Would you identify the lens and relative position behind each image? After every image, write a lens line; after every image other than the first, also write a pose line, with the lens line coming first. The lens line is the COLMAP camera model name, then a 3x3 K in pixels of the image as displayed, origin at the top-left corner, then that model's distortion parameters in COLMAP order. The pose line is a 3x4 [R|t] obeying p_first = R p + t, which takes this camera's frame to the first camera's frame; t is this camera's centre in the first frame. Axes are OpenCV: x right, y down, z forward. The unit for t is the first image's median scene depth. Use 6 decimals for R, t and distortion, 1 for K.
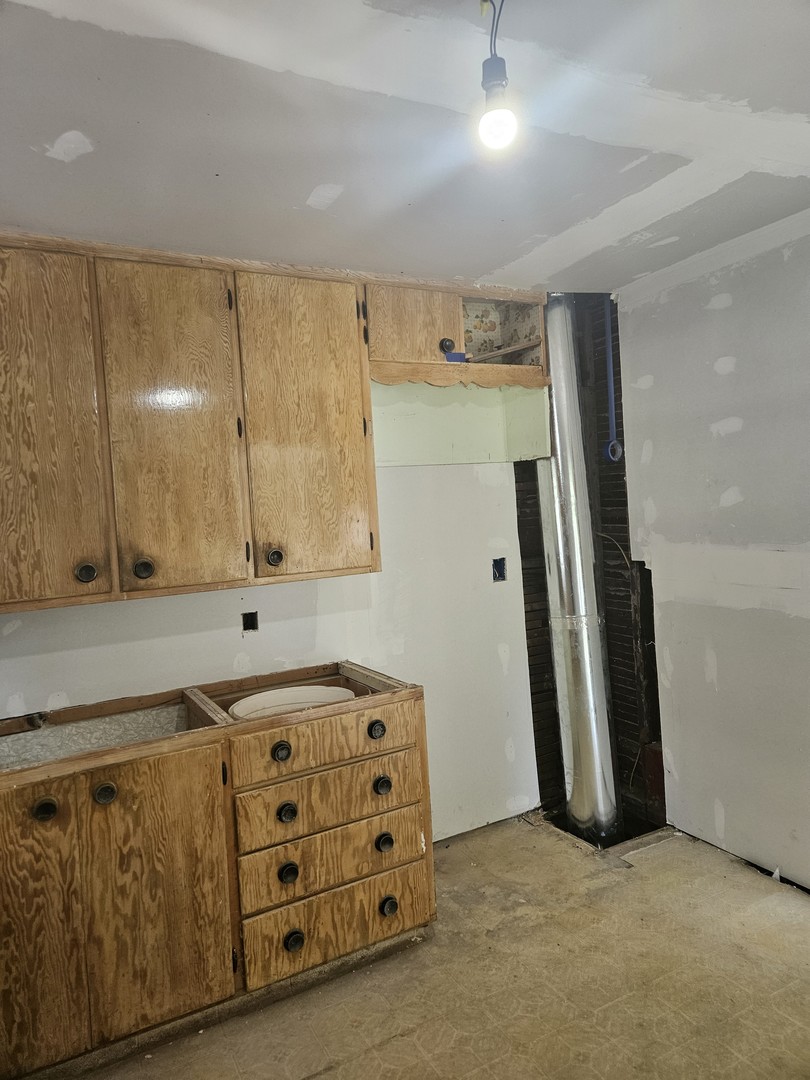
lens RADIAL K [[719.2, 0, 399.9], [0, 719.2, 532.6], [0, 0, 1]] dist [0.079518, -0.061068]
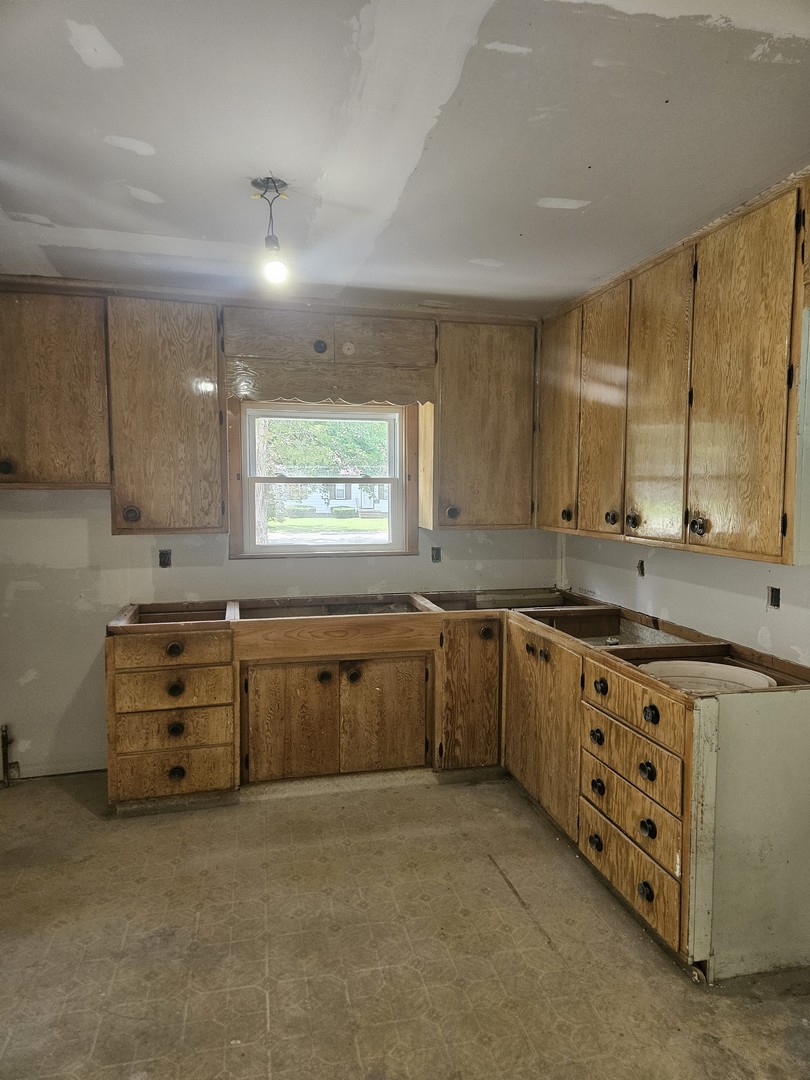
lens RADIAL K [[719.2, 0, 430.1], [0, 719.2, 549.0], [0, 0, 1]] dist [0.079518, -0.061068]
pose [[-0.230629, 0.143893, -0.962344, 0.931752], [-0.024150, 0.987854, 0.153495, -0.084617], [0.972742, 0.058641, -0.224353, 0.915302]]
